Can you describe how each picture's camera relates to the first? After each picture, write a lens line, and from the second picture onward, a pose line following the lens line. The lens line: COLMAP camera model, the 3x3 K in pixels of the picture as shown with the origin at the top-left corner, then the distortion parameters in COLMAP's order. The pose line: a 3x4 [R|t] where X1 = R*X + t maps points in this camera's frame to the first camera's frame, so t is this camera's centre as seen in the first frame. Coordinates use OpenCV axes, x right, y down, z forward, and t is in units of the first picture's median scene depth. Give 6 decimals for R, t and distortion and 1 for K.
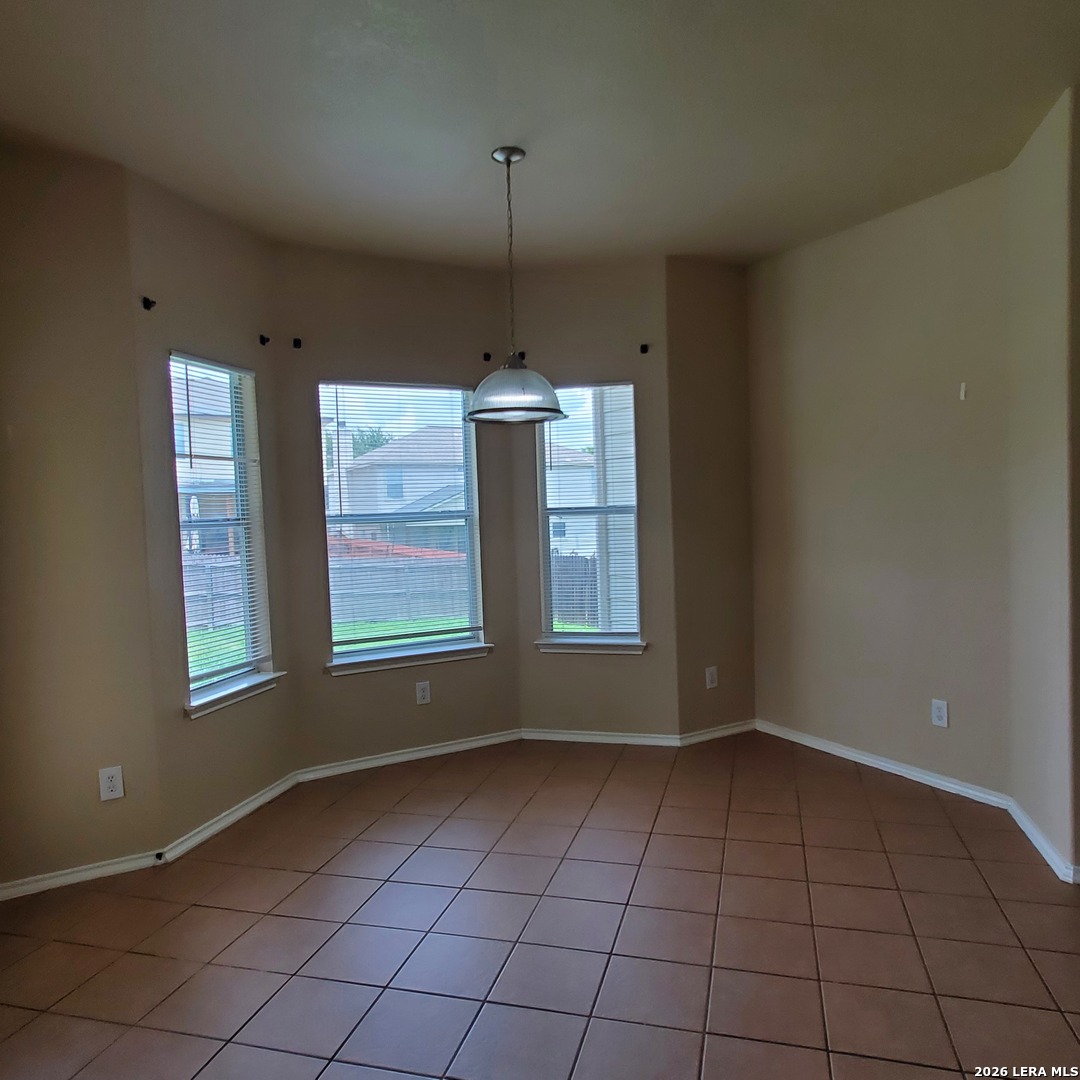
lens RADIAL K [[801.7, 0, 540.0], [0, 801.7, 540.0], [0, 0, 1]] dist [-0.001231, 0.011688]
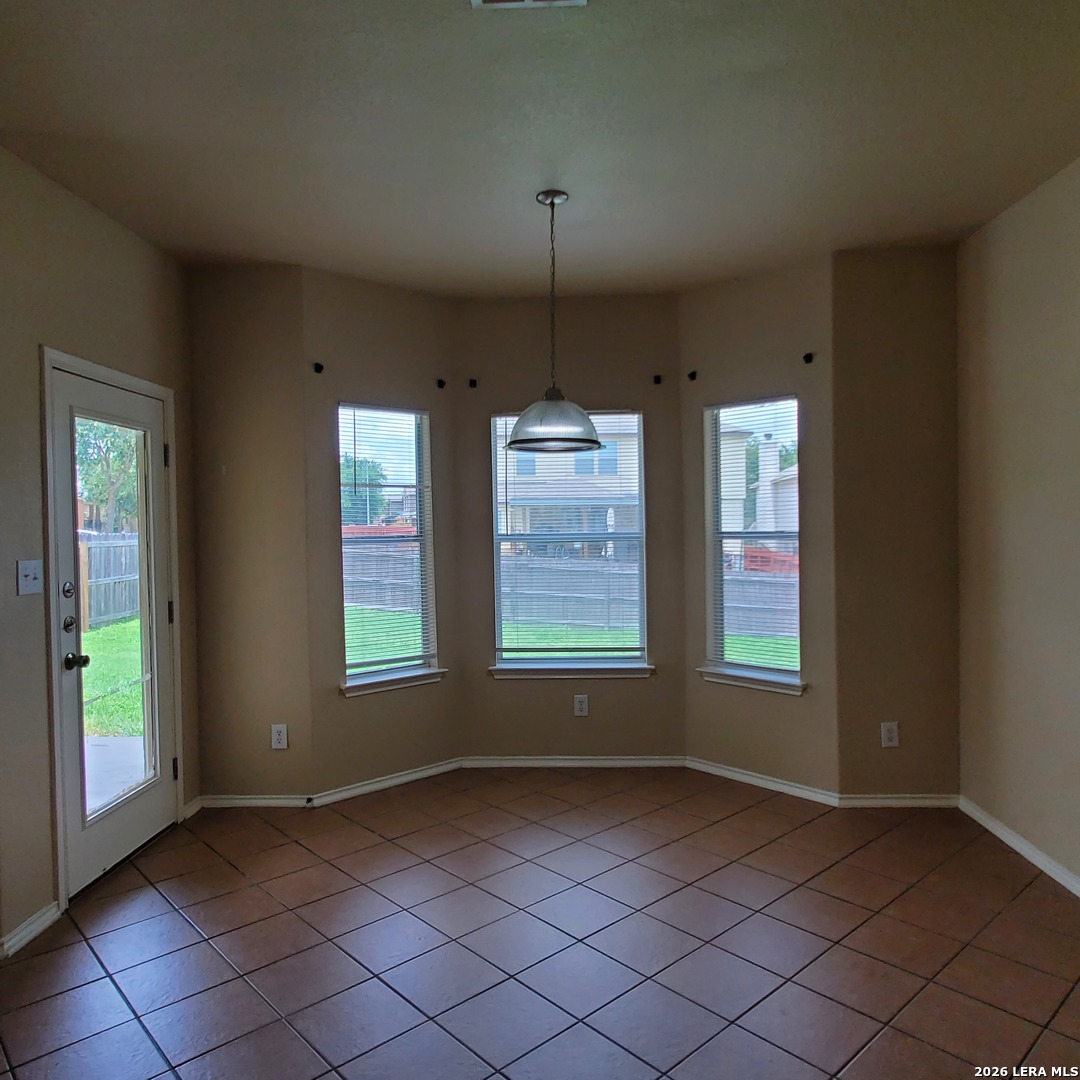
lens RADIAL K [[801.7, 0, 540.0], [0, 801.7, 540.0], [0, 0, 1]] dist [-0.001231, 0.011688]
pose [[0.846624, 0.028785, -0.531412, 0.366064], [-0.035592, 0.999363, -0.002571, -0.021061], [0.531000, 0.021091, 0.847109, 0.079133]]
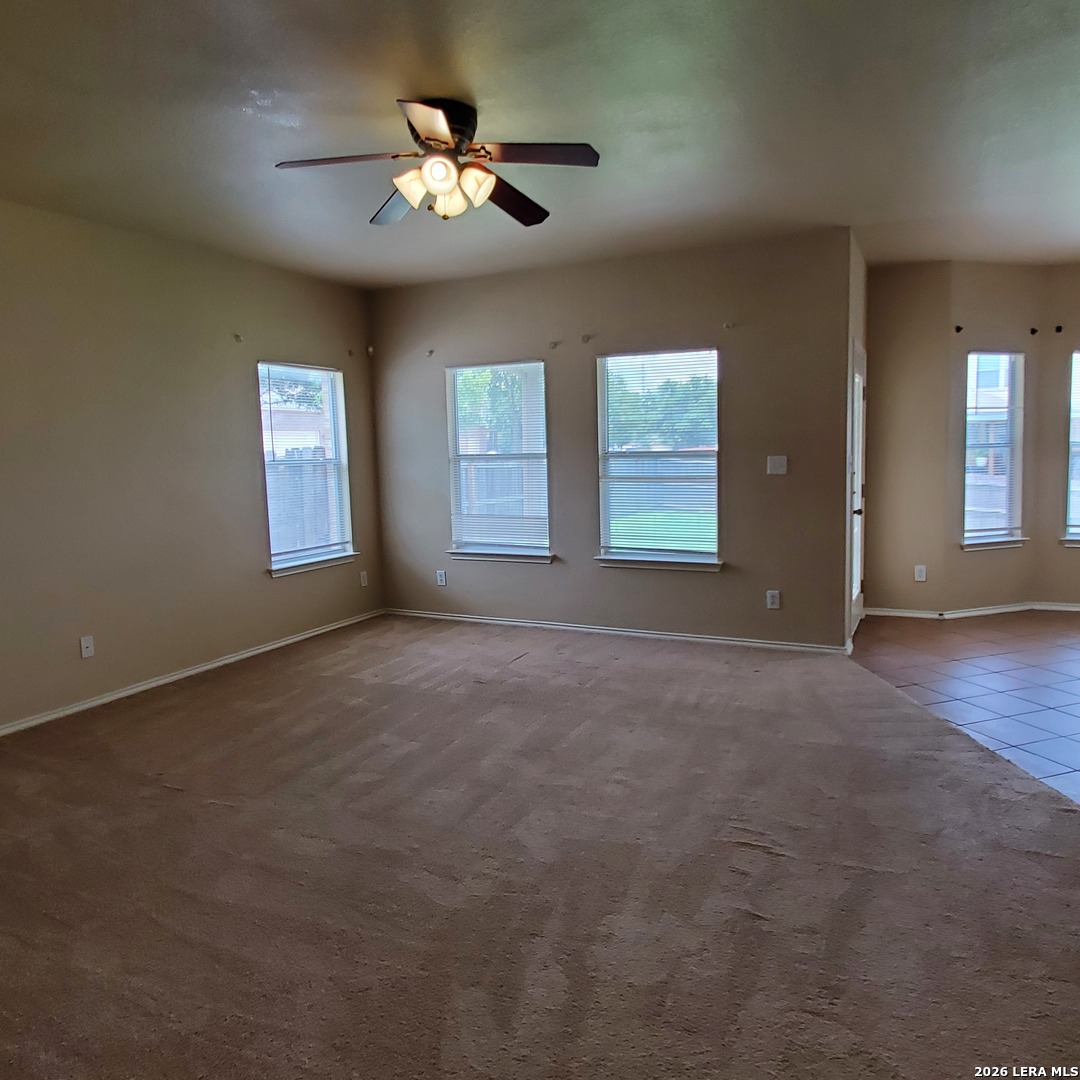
lens RADIAL K [[801.7, 0, 540.0], [0, 801.7, 540.0], [0, 0, 1]] dist [-0.001231, 0.011688]
pose [[0.571878, 0.103131, -0.813830, 0.400881], [-0.027712, 0.993929, 0.106480, 0.020684], [0.819871, -0.038341, 0.571264, -0.678871]]
